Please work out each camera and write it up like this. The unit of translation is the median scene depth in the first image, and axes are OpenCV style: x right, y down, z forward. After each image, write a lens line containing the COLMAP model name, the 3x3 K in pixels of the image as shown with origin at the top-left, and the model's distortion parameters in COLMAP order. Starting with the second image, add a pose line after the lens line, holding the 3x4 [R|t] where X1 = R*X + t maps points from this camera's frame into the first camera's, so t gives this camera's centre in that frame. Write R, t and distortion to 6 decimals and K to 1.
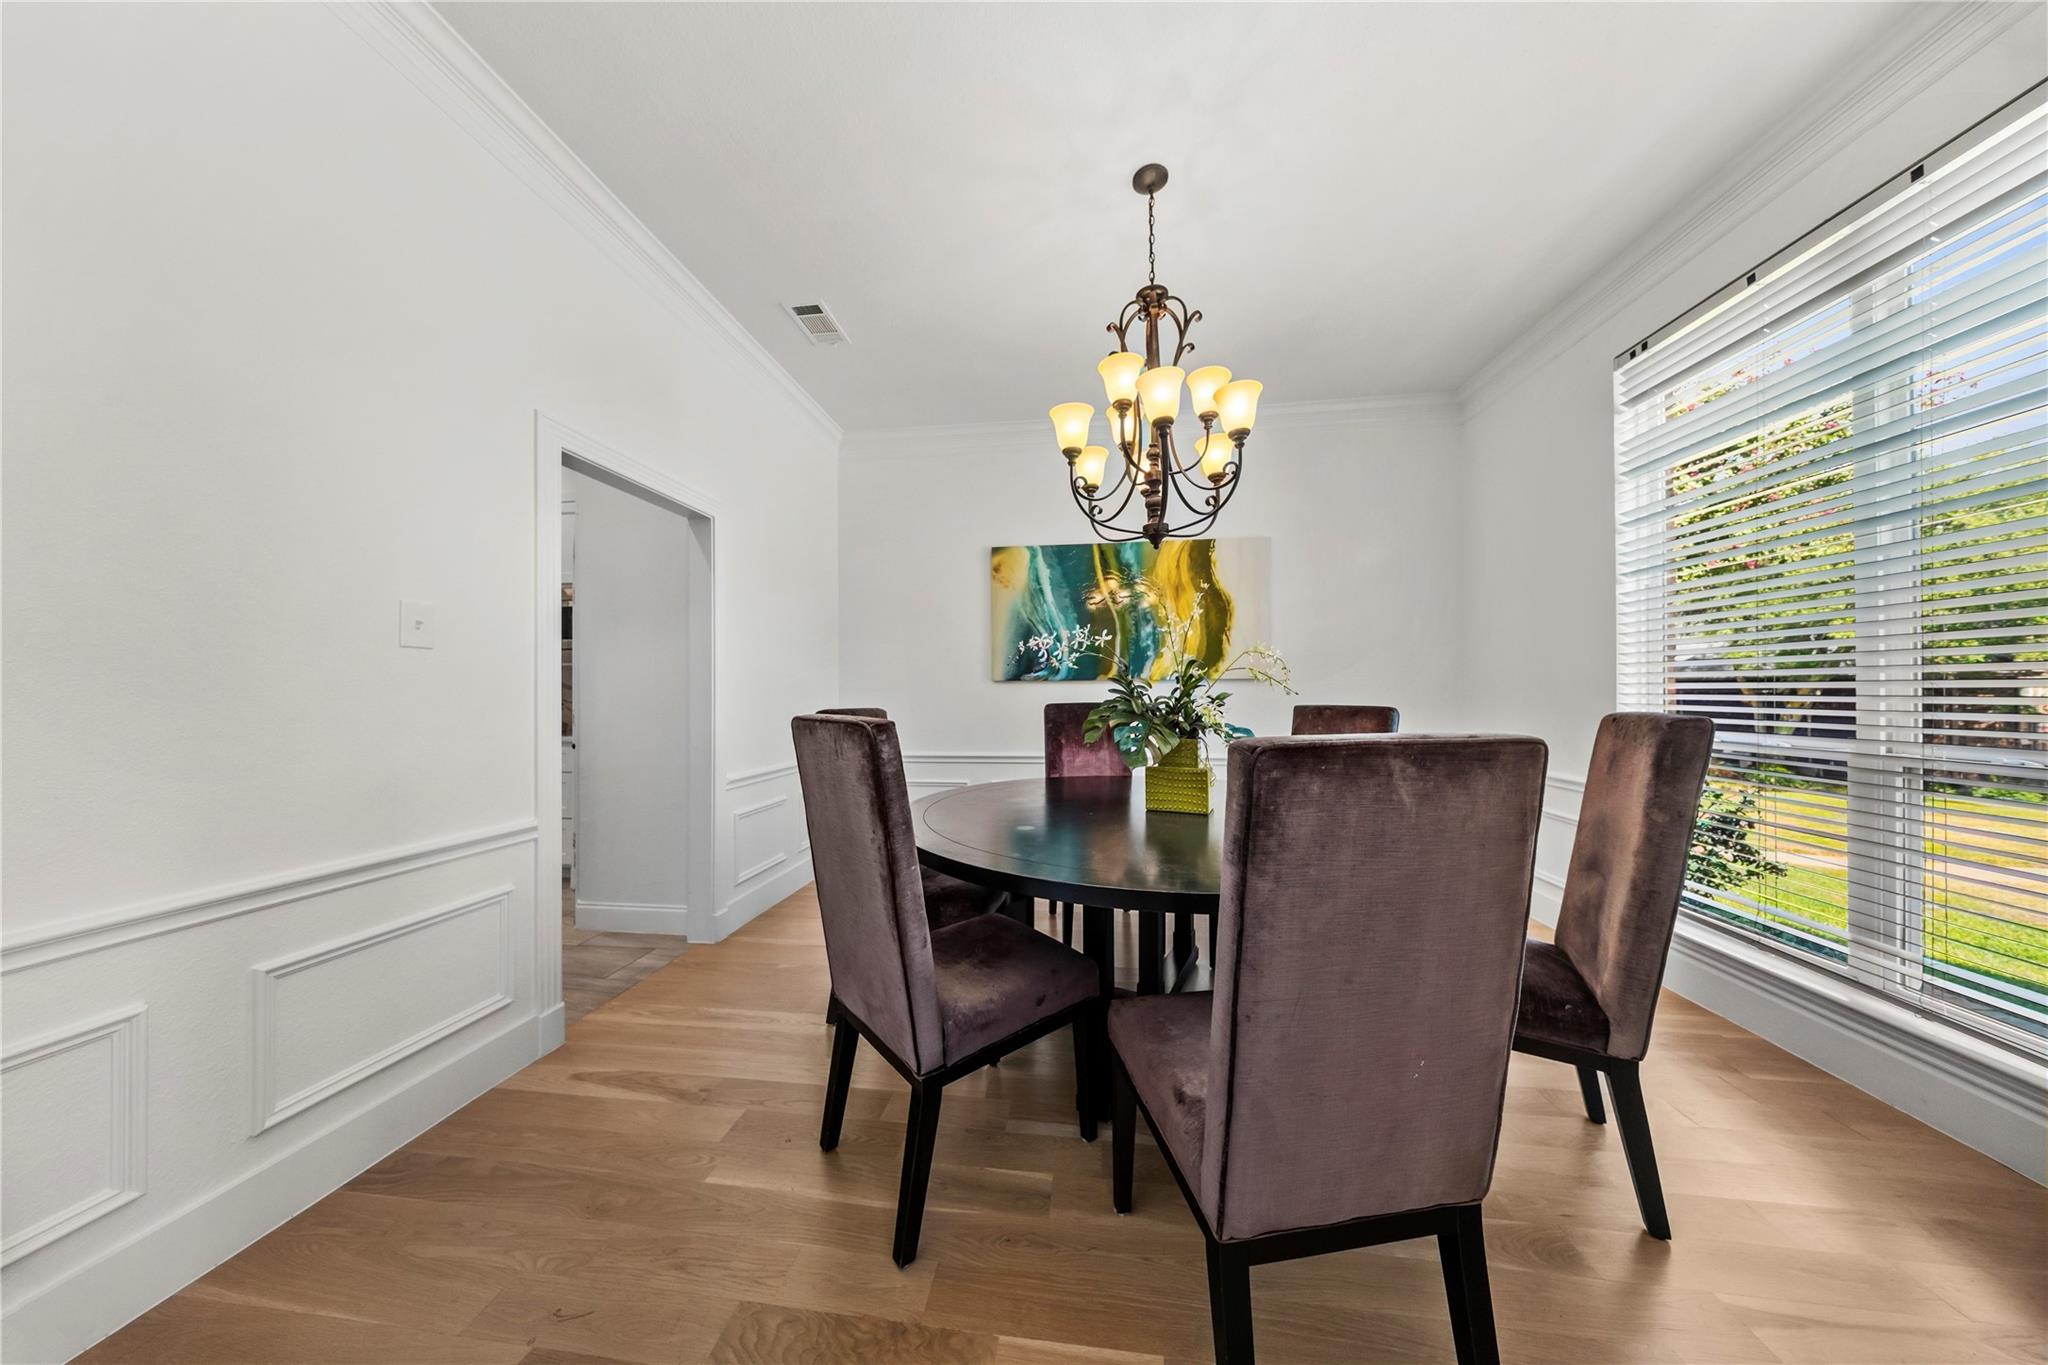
lens RADIAL K [[611.6, 0, 1015.3], [0, 611.6, 688.4], [0, 0, 1]] dist [-0.007301, -0.000286]
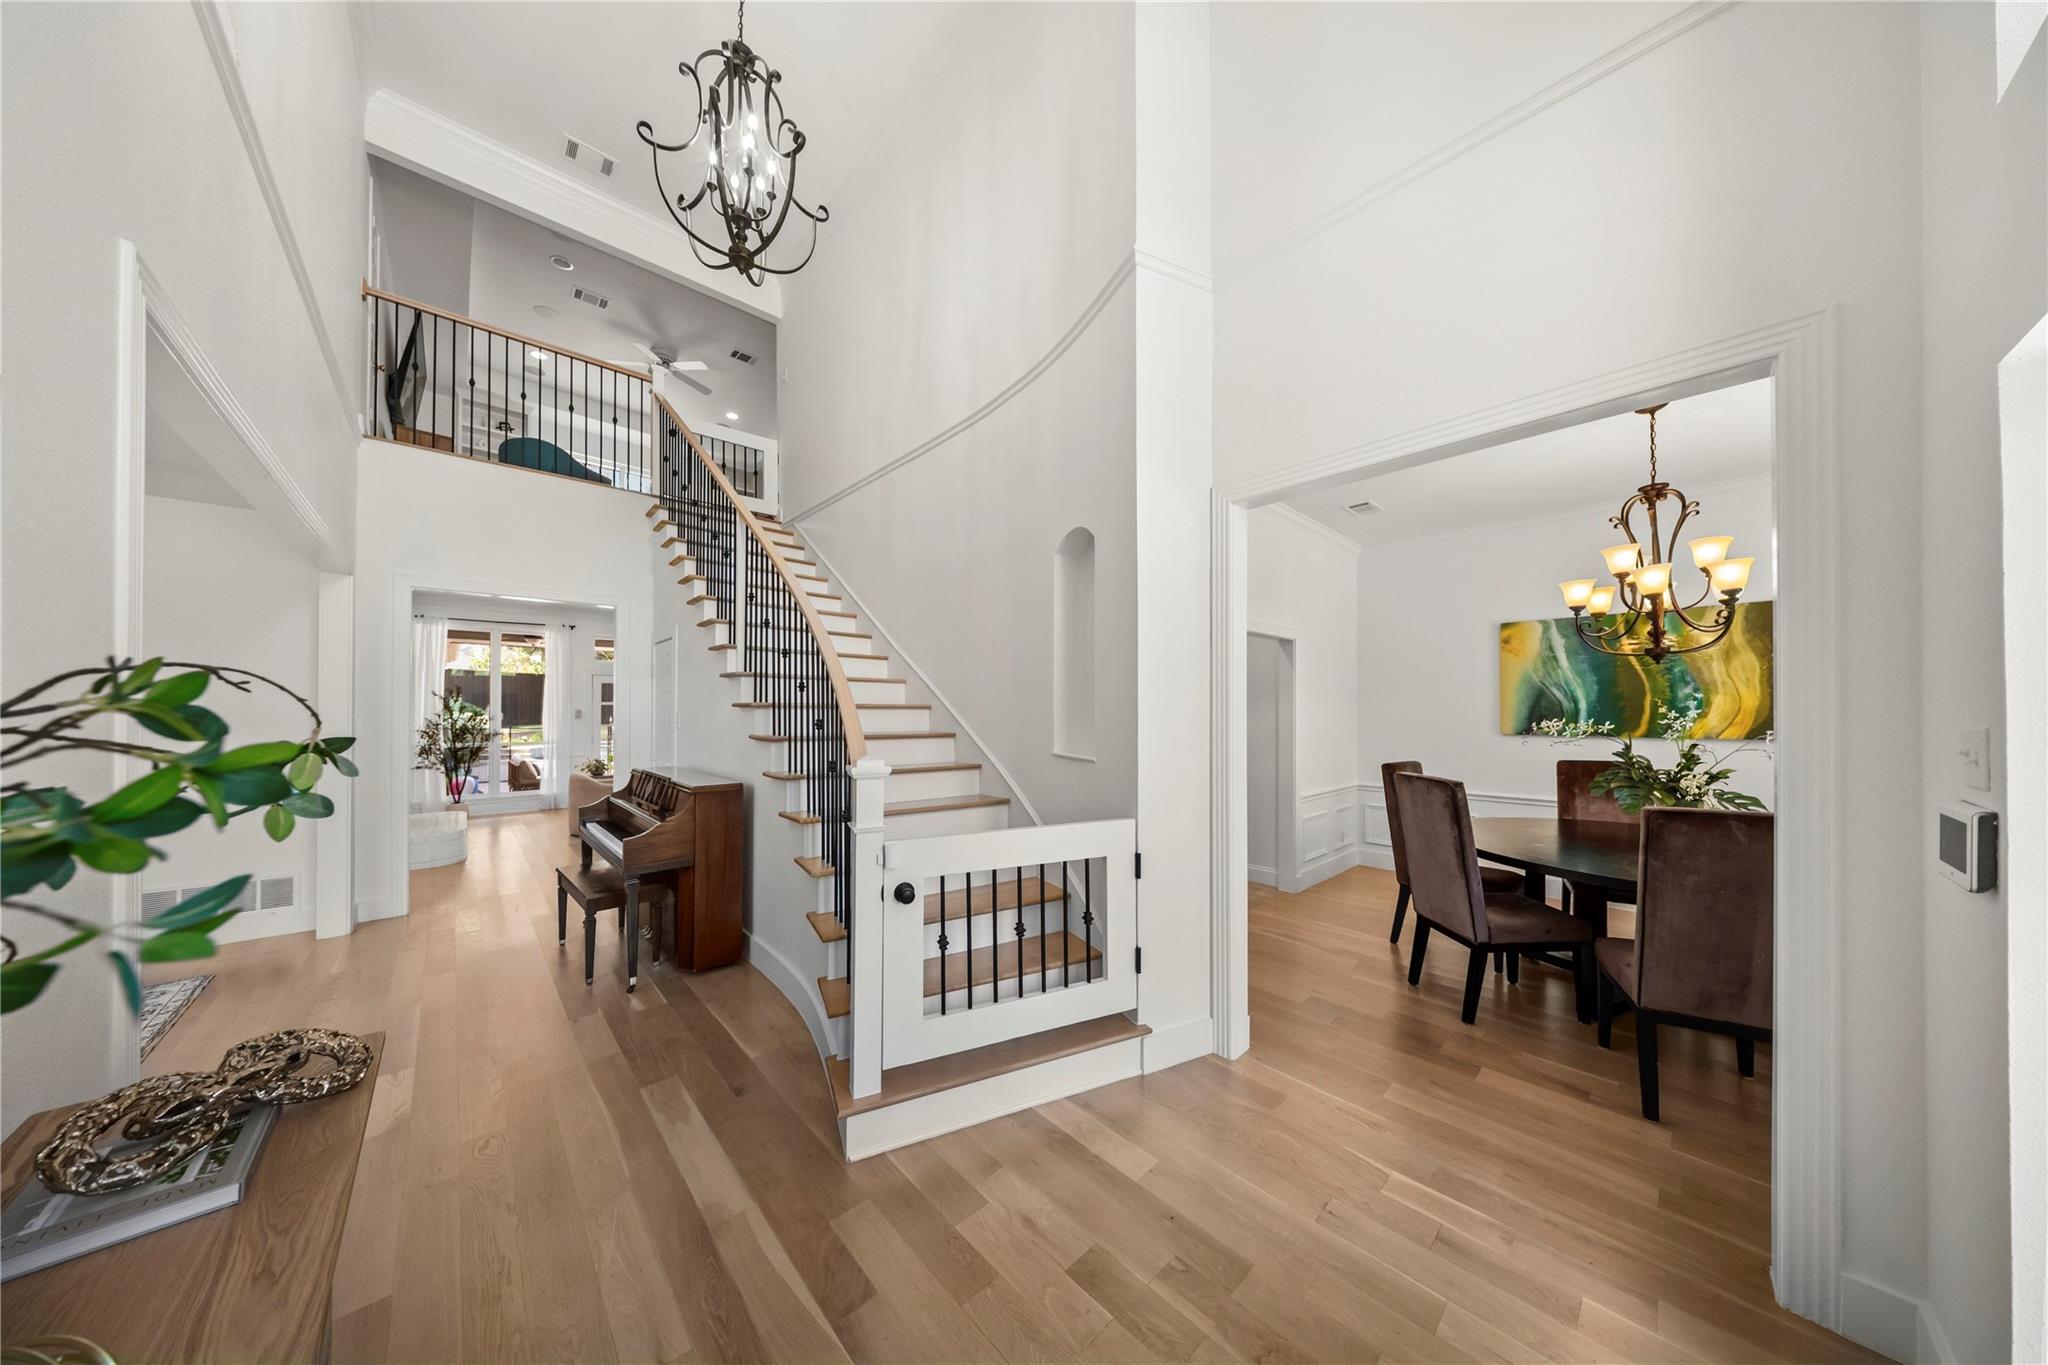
lens RADIAL K [[611.6, 0, 1013.8], [0, 611.6, 704.9], [0, 0, 1]] dist [-0.007301, -0.000286]
pose [[0.769450, -0.000224, -0.638707, -0.015815], [0.000909, 0.999999, 0.000743, -0.100441], [0.638706, -0.001152, 0.769450, -0.765309]]
